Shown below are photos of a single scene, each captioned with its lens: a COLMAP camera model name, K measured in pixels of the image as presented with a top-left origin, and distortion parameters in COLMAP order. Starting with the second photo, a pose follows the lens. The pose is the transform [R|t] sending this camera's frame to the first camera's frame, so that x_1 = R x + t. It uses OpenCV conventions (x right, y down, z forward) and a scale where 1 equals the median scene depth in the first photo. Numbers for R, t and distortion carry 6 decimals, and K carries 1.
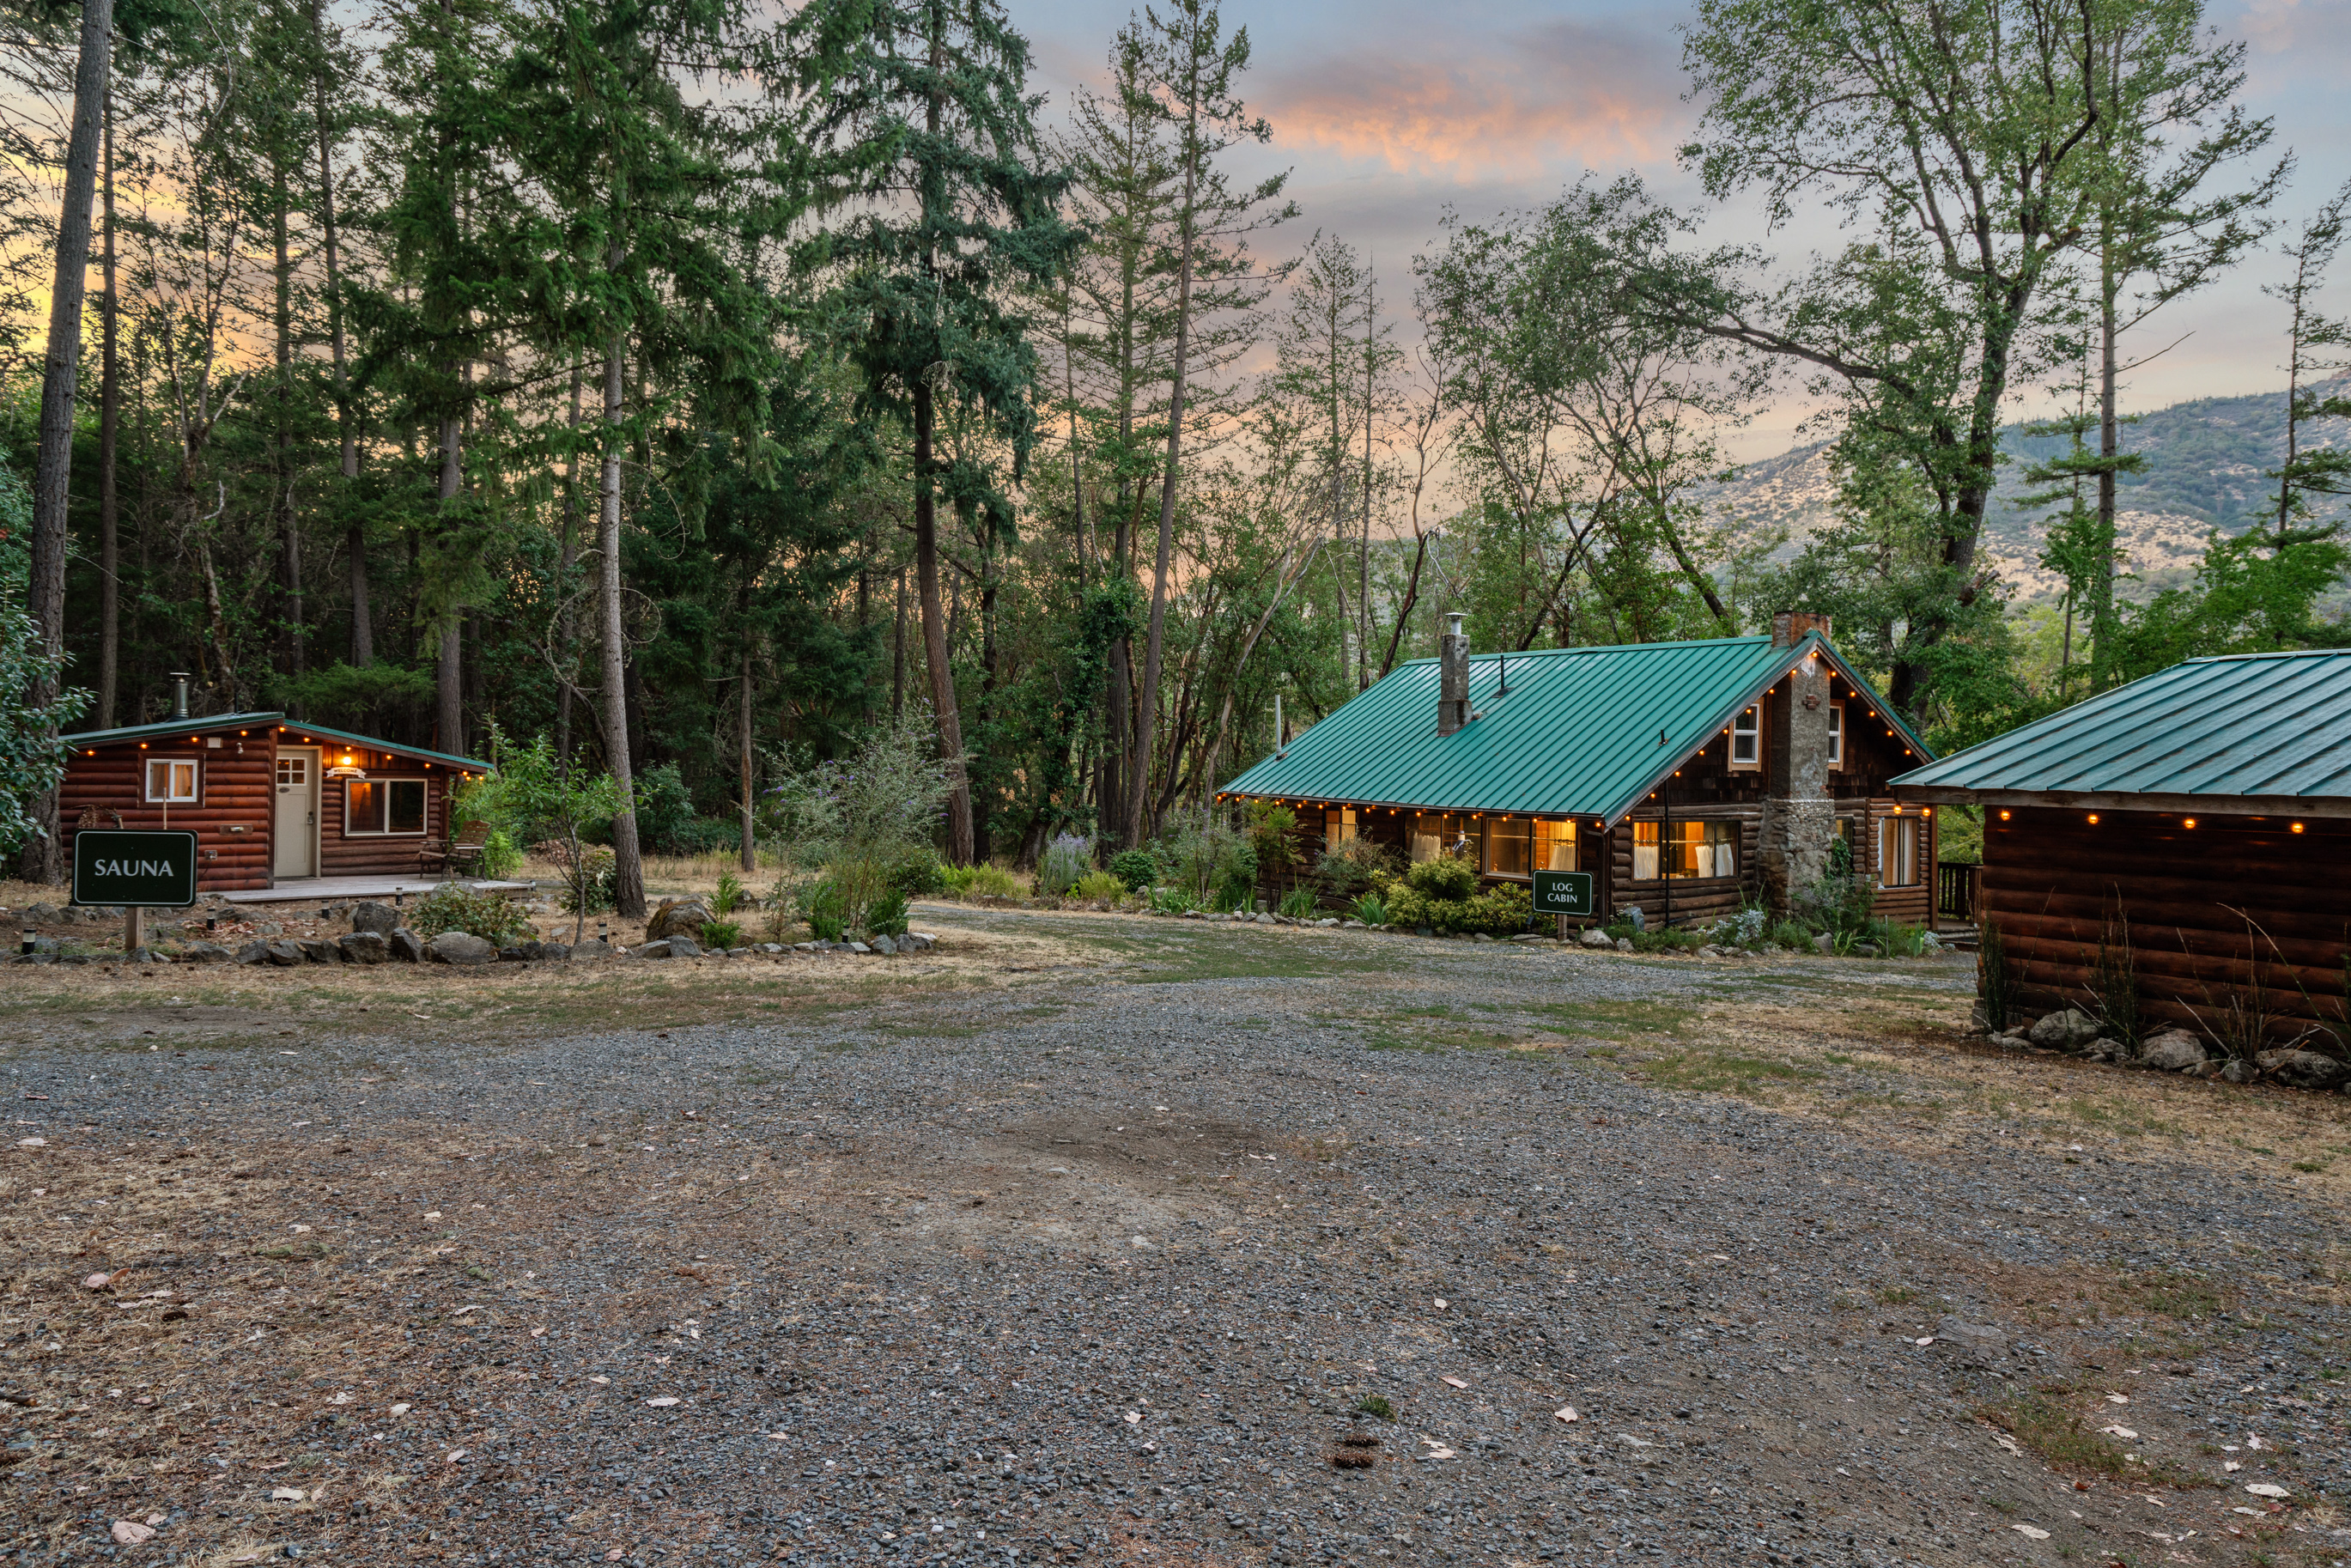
lens RADIAL K [[1526.4, 0, 1165.3], [0, 1526.4, 768.8], [0, 0, 1]] dist [0.007516, -0.000404]
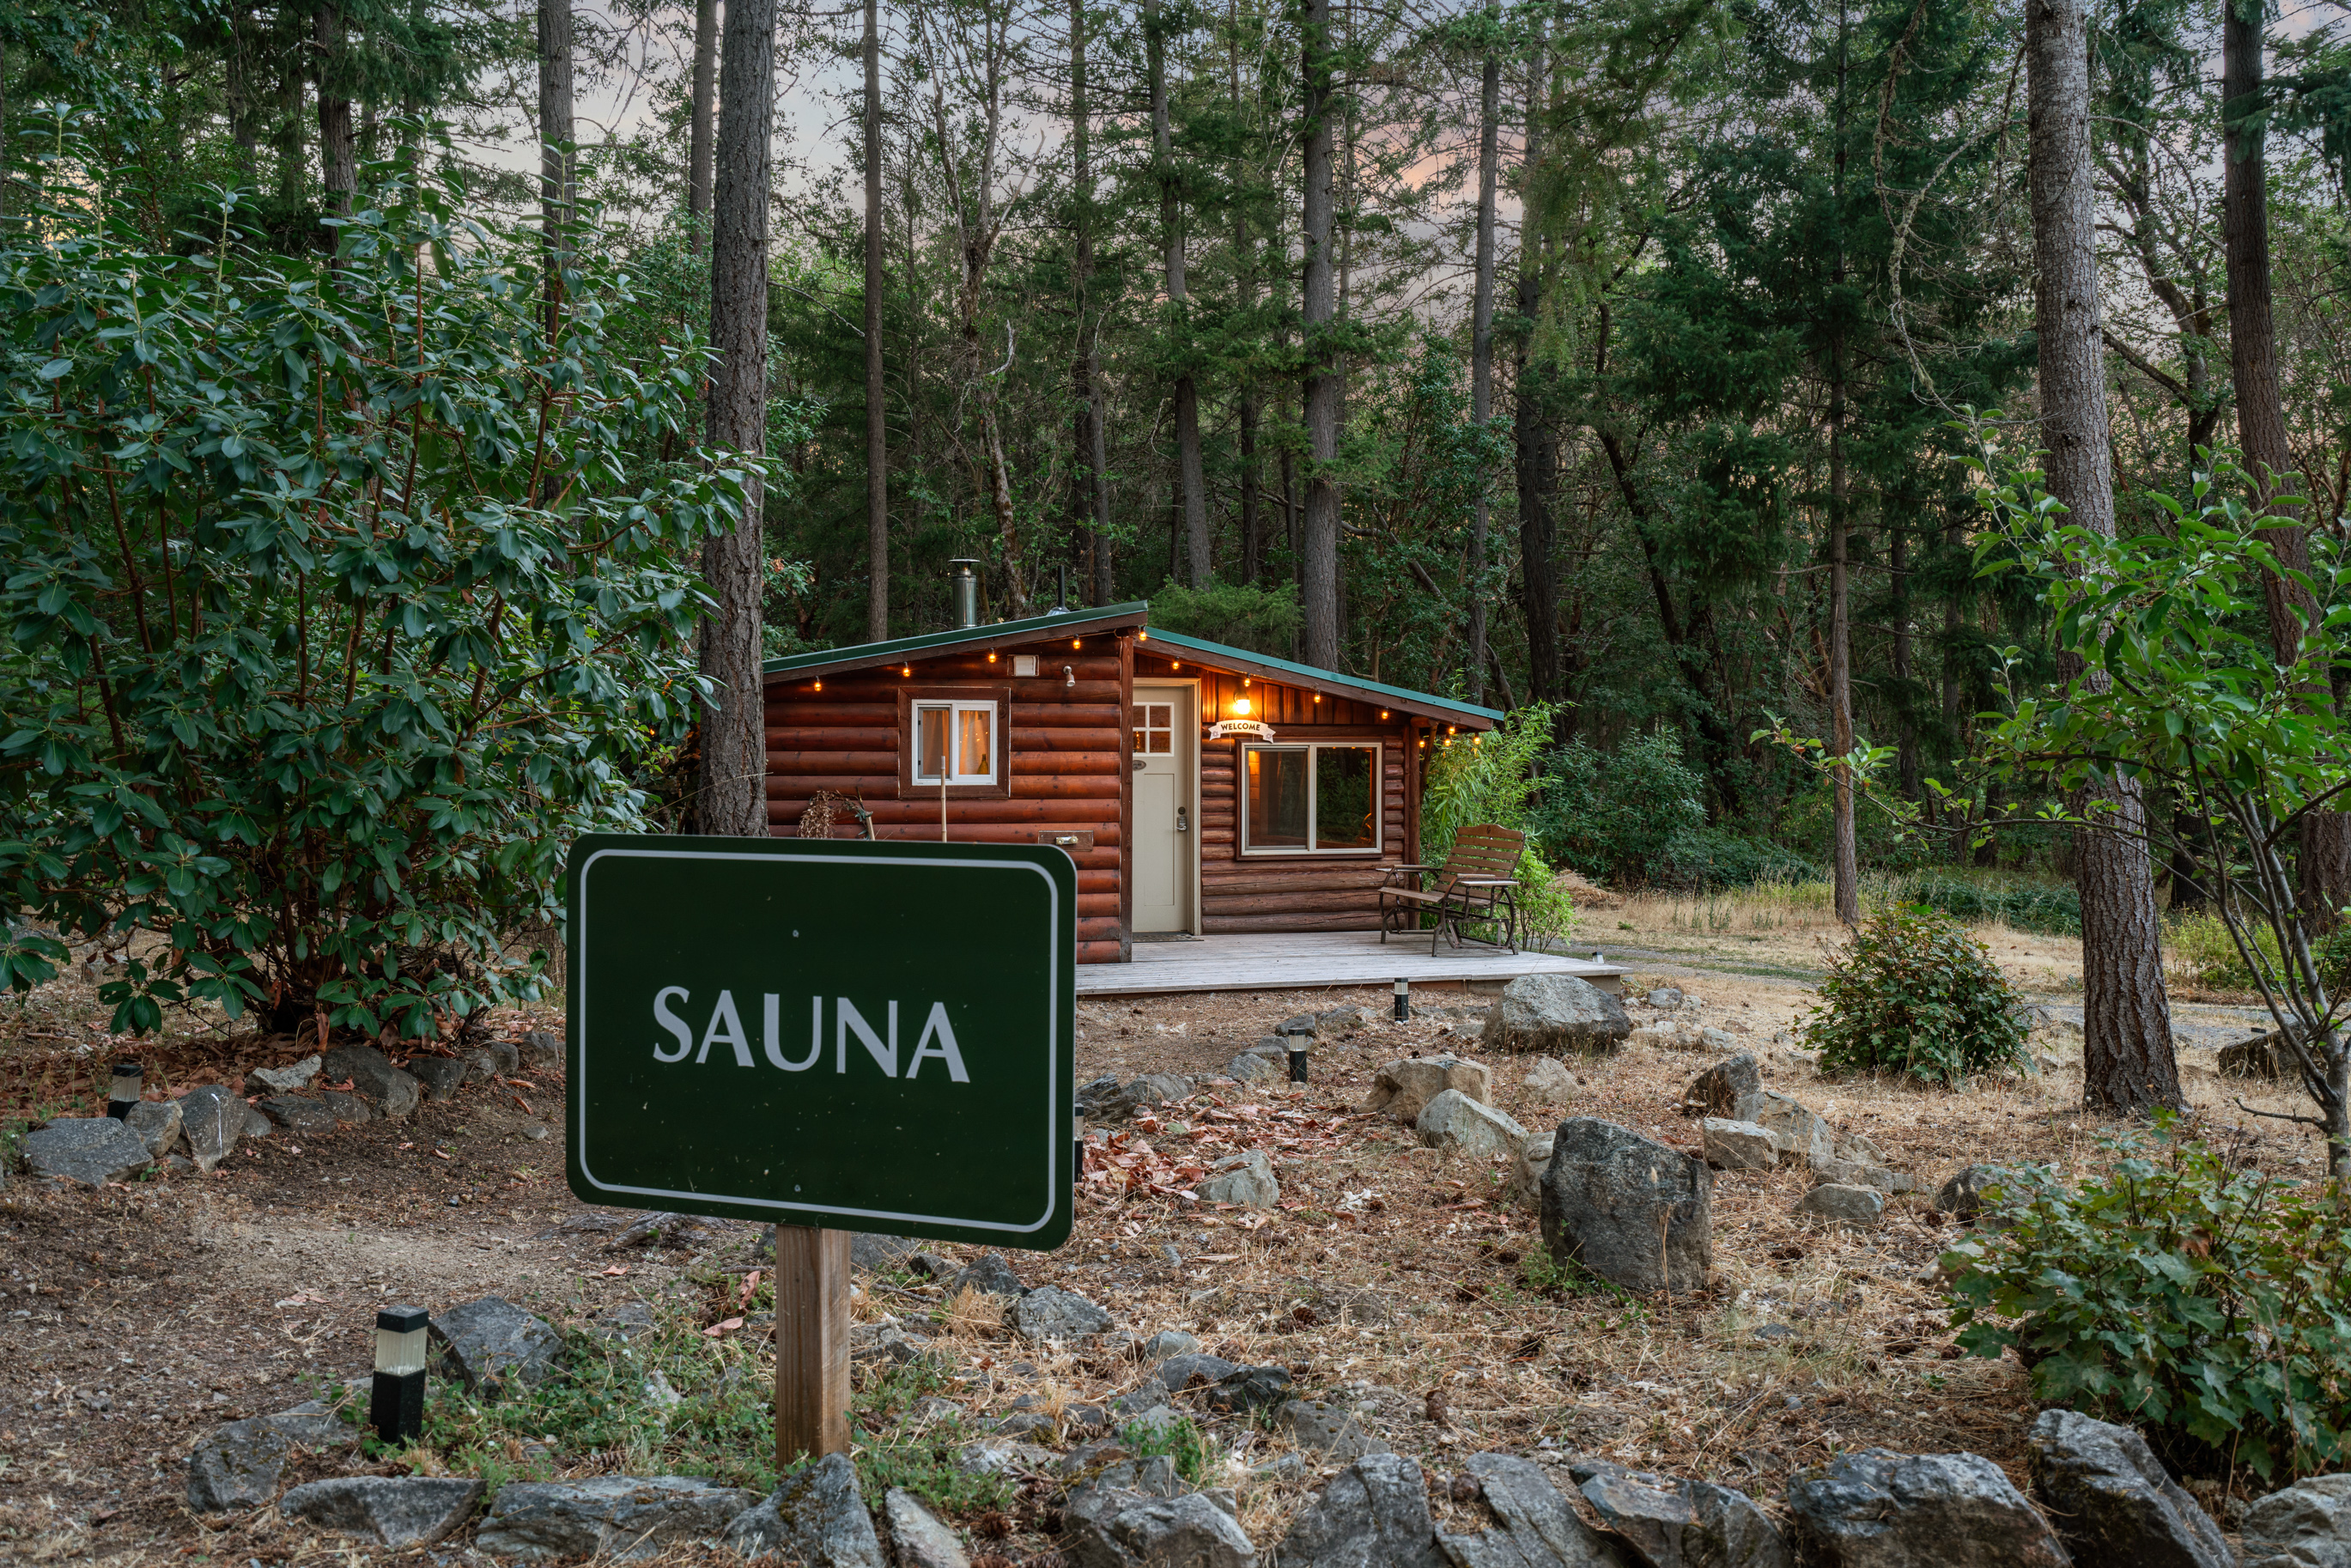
lens RADIAL K [[2035.0, 0, 1175.6], [0, 2035.0, 778.8], [0, 0, 1]] dist [-0.005327, 0.001639]
pose [[0.893008, -0.008971, -0.449951, -0.273928], [0.012207, 0.999916, 0.004290, 0.016791], [0.449875, -0.009324, 0.893043, 0.421079]]
